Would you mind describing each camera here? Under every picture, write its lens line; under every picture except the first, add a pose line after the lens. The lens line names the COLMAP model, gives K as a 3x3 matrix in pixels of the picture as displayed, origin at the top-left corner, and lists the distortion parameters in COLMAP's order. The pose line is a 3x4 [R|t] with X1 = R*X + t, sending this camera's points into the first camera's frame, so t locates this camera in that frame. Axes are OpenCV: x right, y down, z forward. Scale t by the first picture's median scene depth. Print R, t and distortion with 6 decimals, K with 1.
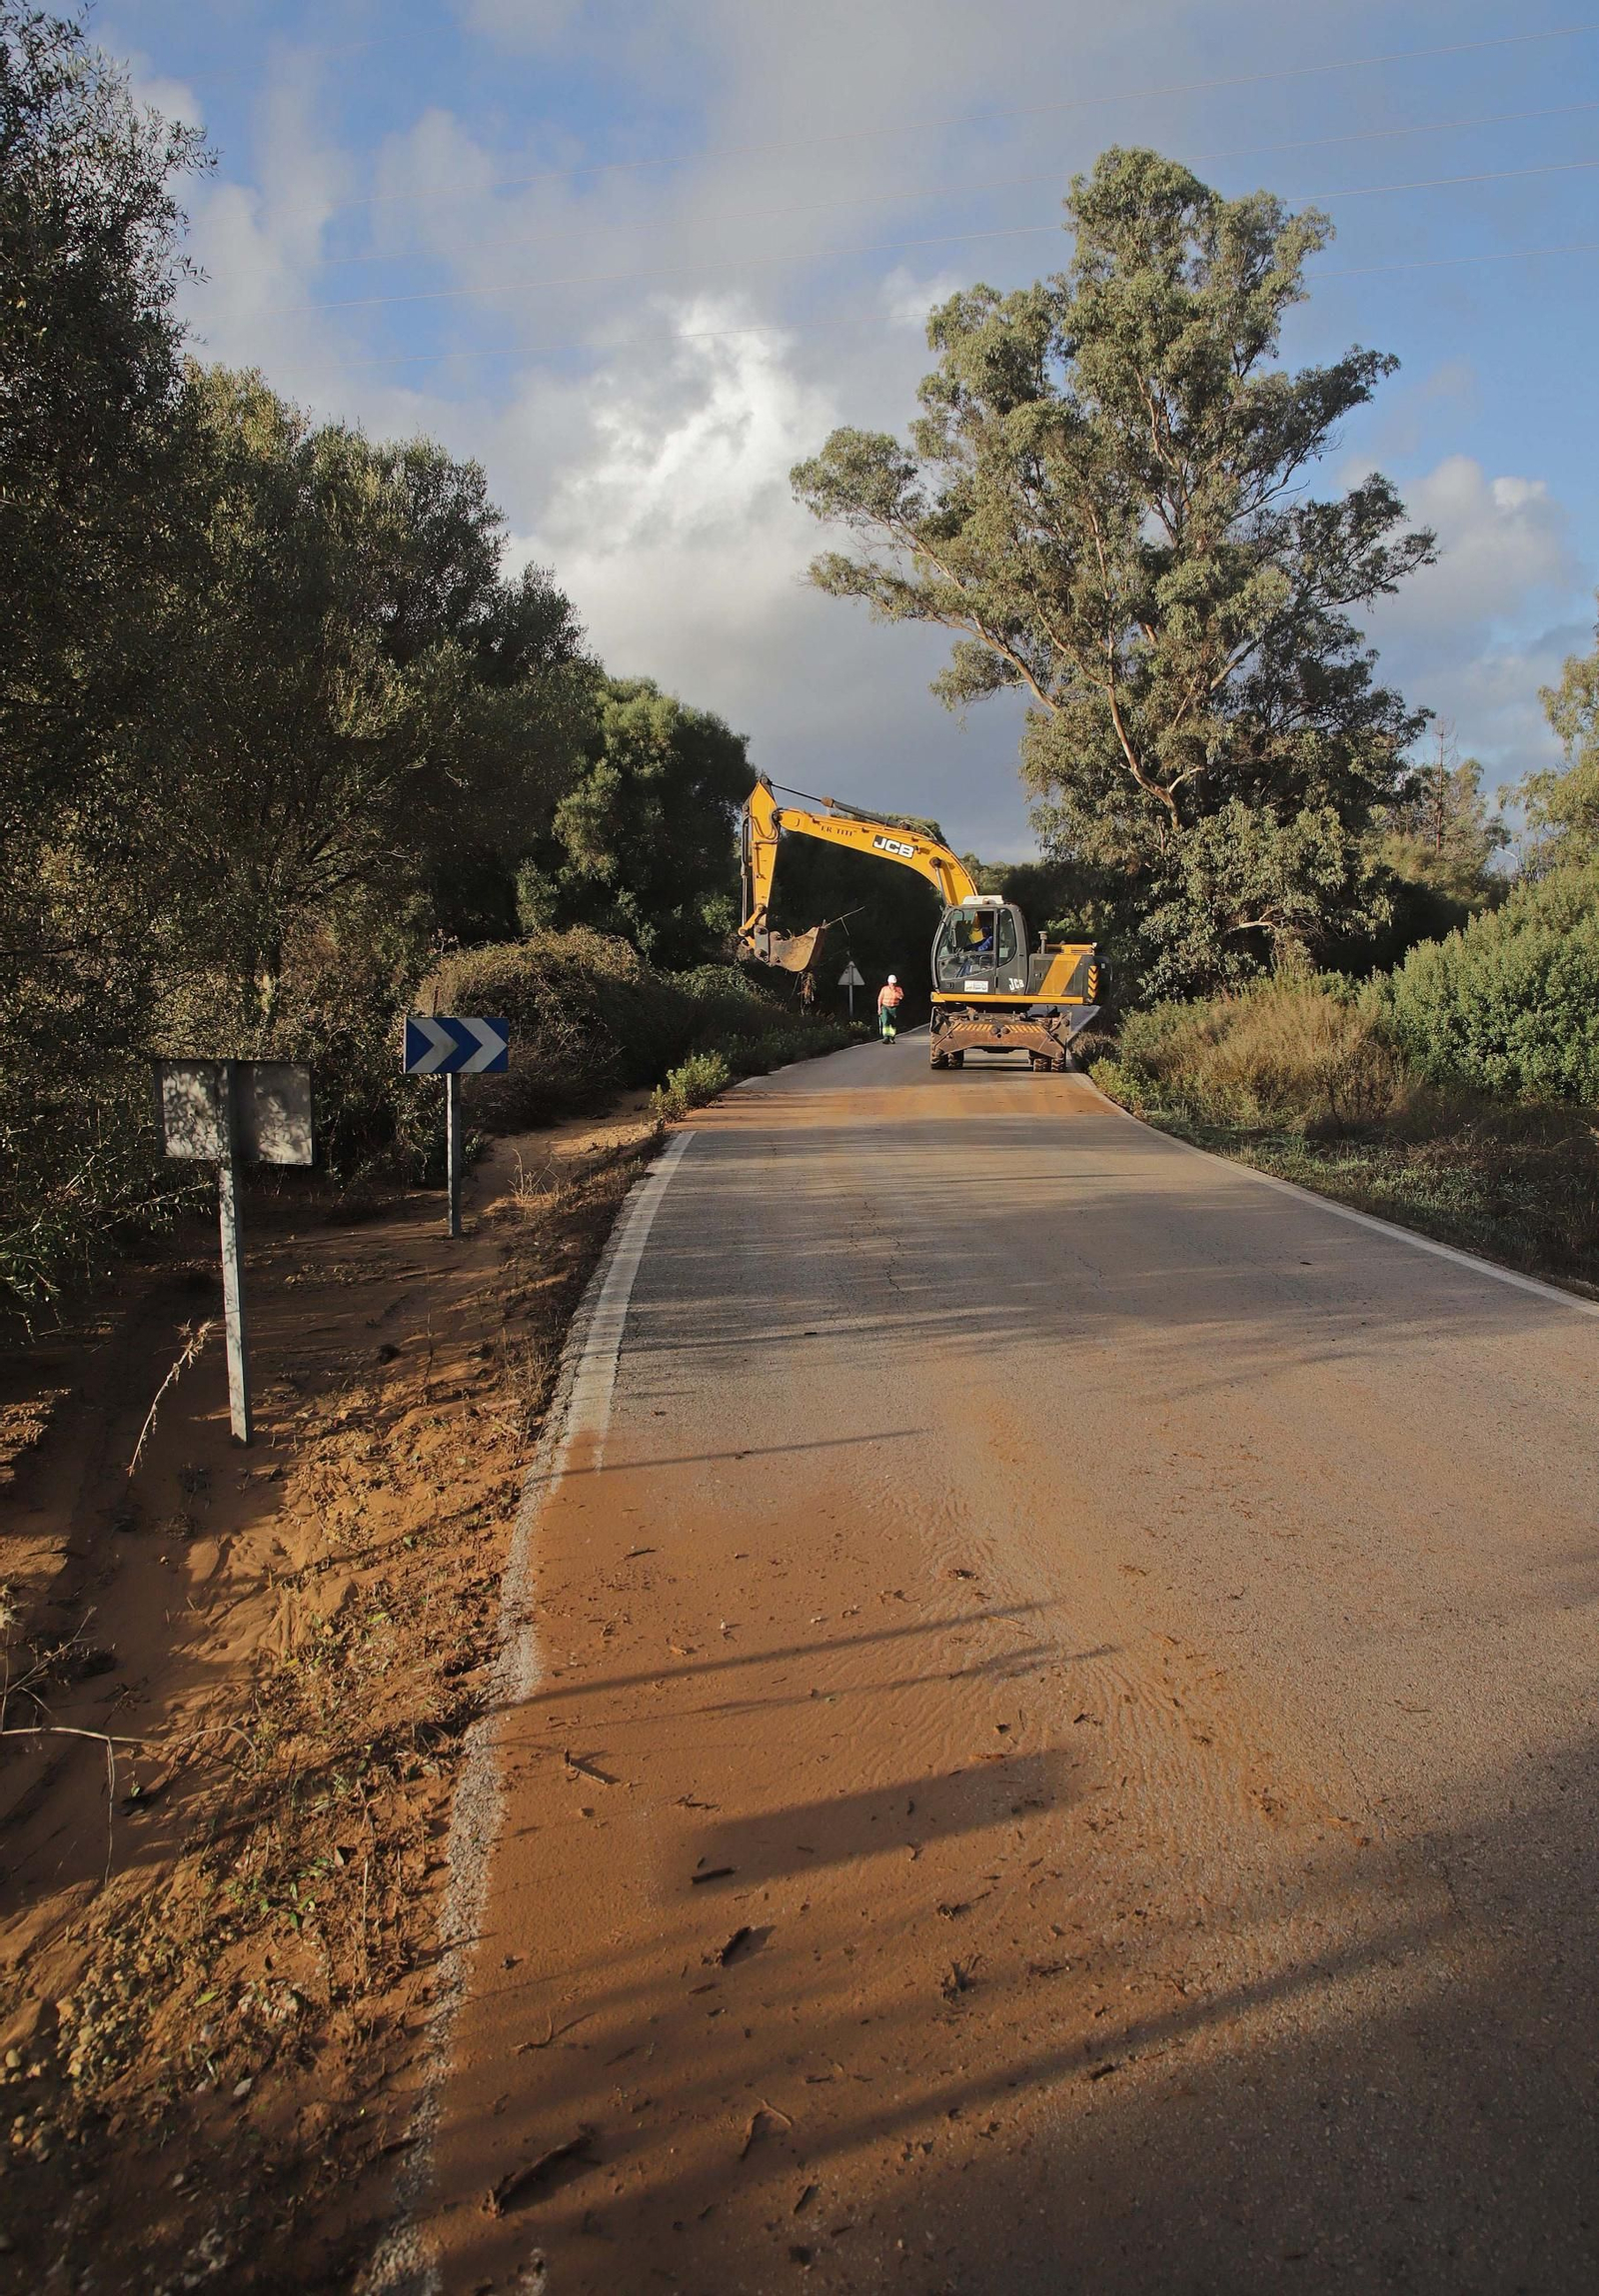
lens RADIAL K [[1635.5, 0, 752.0], [0, 1635.5, 1139.7], [0, 0, 1]] dist [-0.024821, 0.000942]
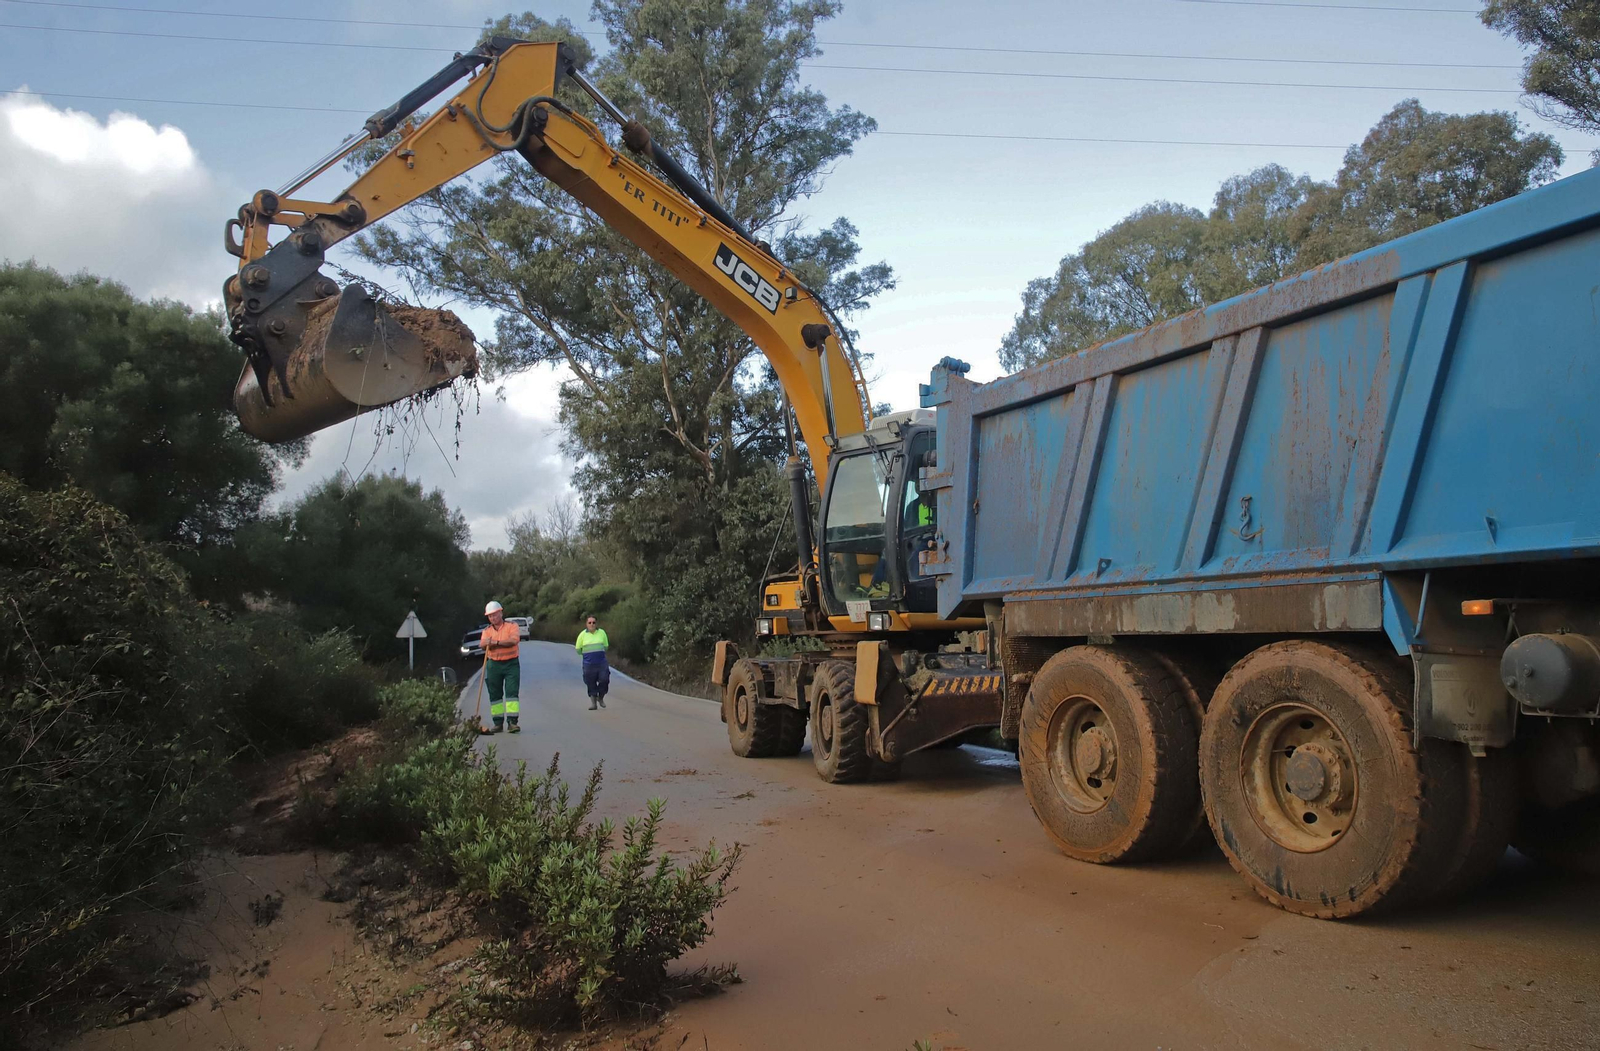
lens RADIAL K [[1133.6, 0, 799.8], [0, 1133.6, 493.4], [0, 0, 1]] dist [-0.041934, 0.007571]
pose [[0.889840, 0.033223, 0.455062, -0.056865], [0.072223, 0.974516, -0.212374, -0.034275], [-0.450521, 0.221845, 0.864763, 0.504293]]
